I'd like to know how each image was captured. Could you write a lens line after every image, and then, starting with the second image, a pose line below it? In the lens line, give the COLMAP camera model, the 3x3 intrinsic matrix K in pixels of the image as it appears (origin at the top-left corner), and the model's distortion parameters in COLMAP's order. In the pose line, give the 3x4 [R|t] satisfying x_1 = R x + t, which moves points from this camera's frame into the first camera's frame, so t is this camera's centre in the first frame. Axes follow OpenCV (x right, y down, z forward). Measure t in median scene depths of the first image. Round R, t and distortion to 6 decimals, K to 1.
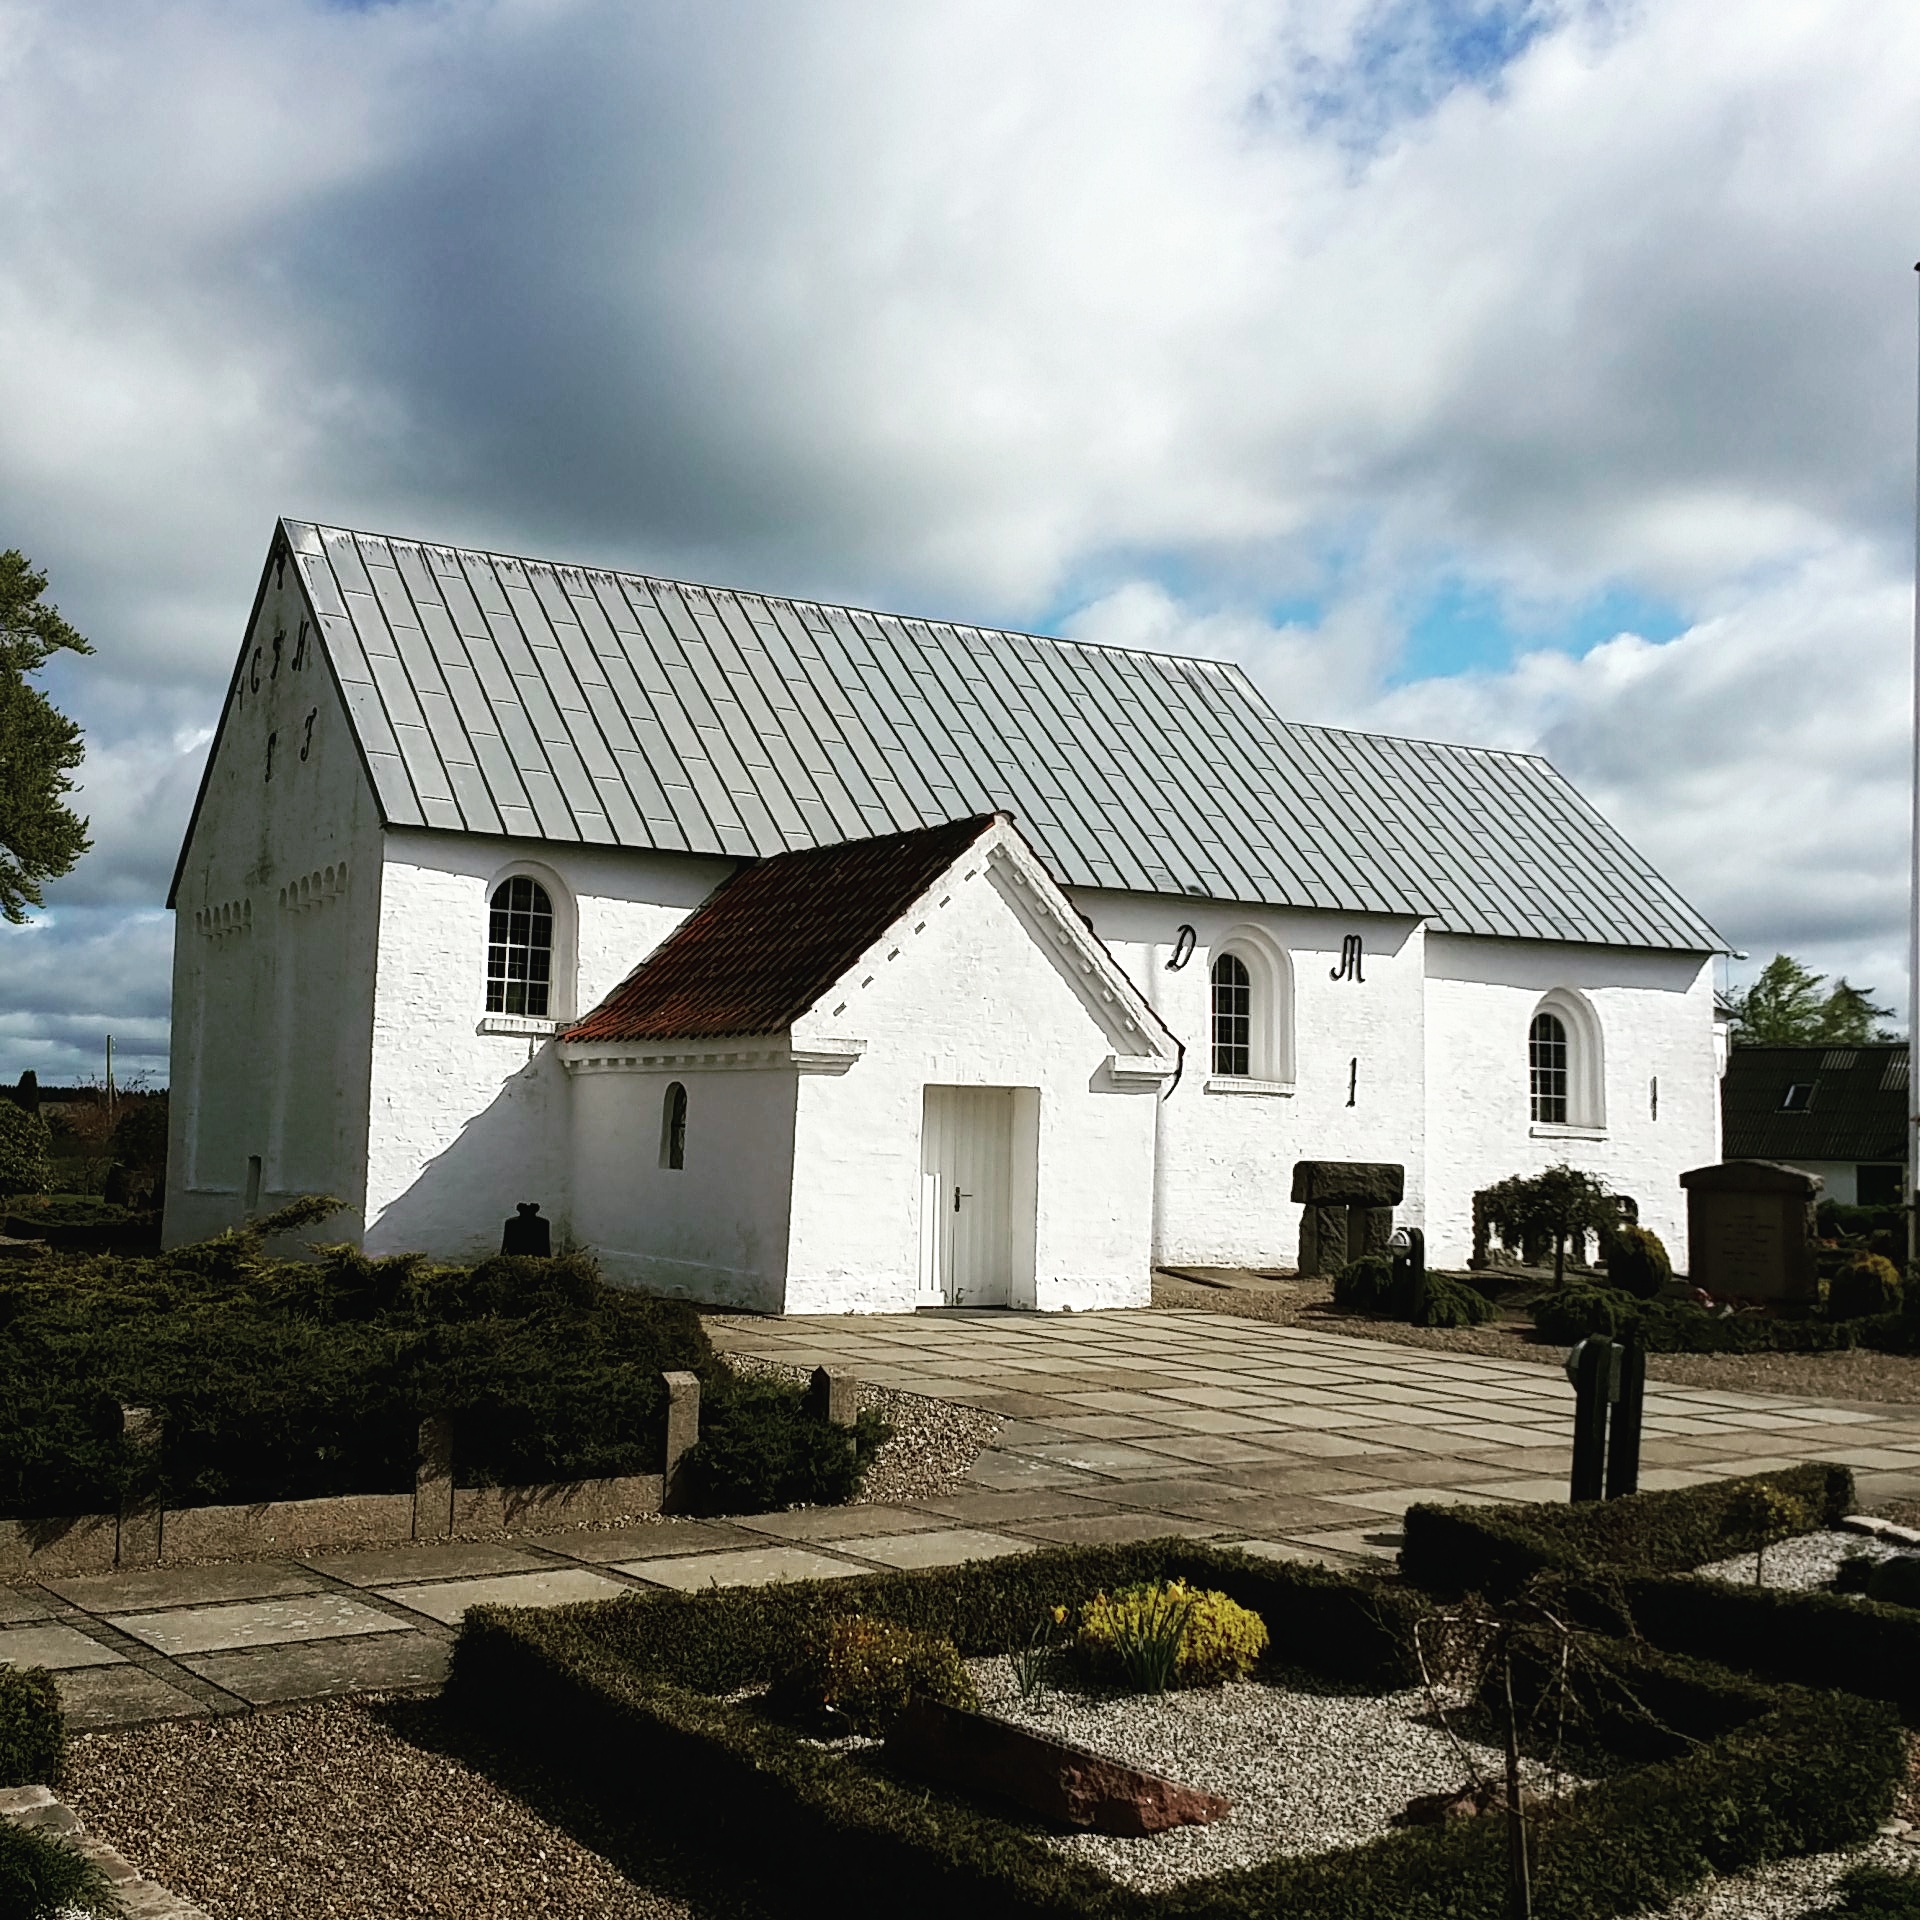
lens RADIAL K [[2381.0, 0, 952.6], [0, 2381.0, 948.9], [0, 0, 1]] dist [0.171888, -0.451541]
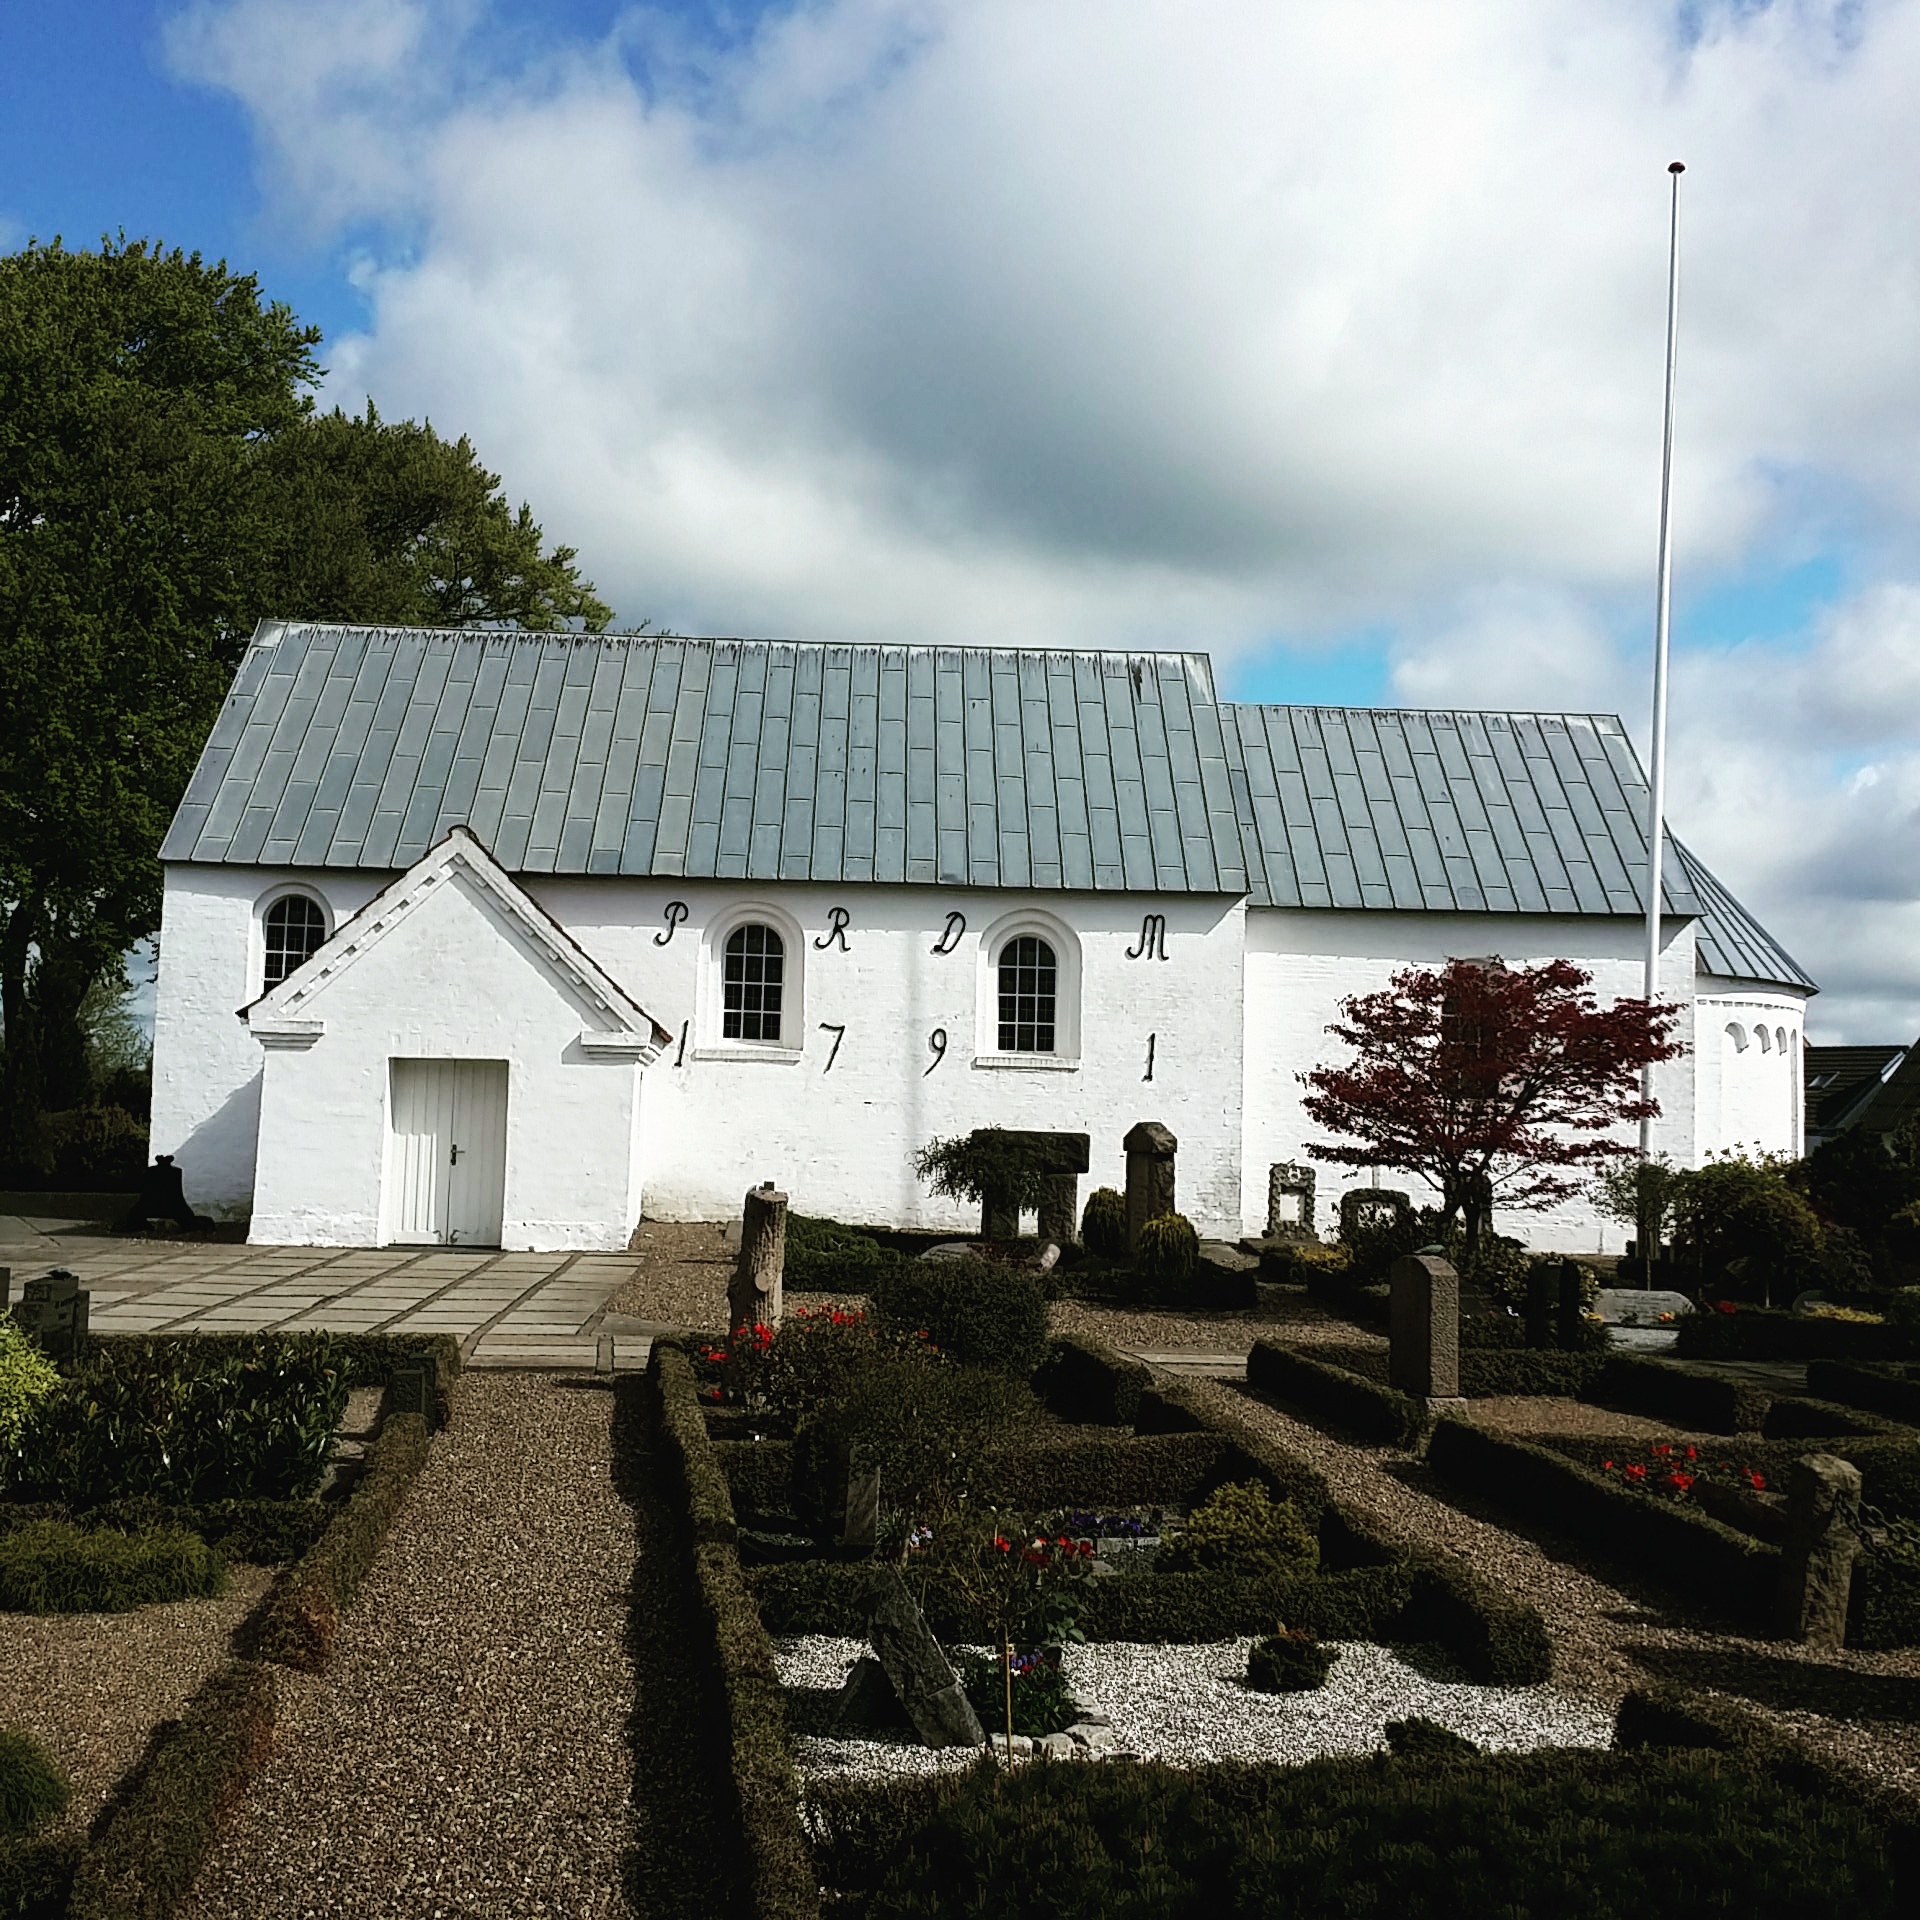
lens RADIAL K [[2381.0, 0, 952.6], [0, 2381.0, 948.9], [0, 0, 1]] dist [0.171888, -0.451541]
pose [[0.872279, -0.034088, -0.487819, 0.775426], [0.032393, 0.999404, -0.011915, 0.024219], [0.487934, -0.005408, 0.872864, 0.080456]]
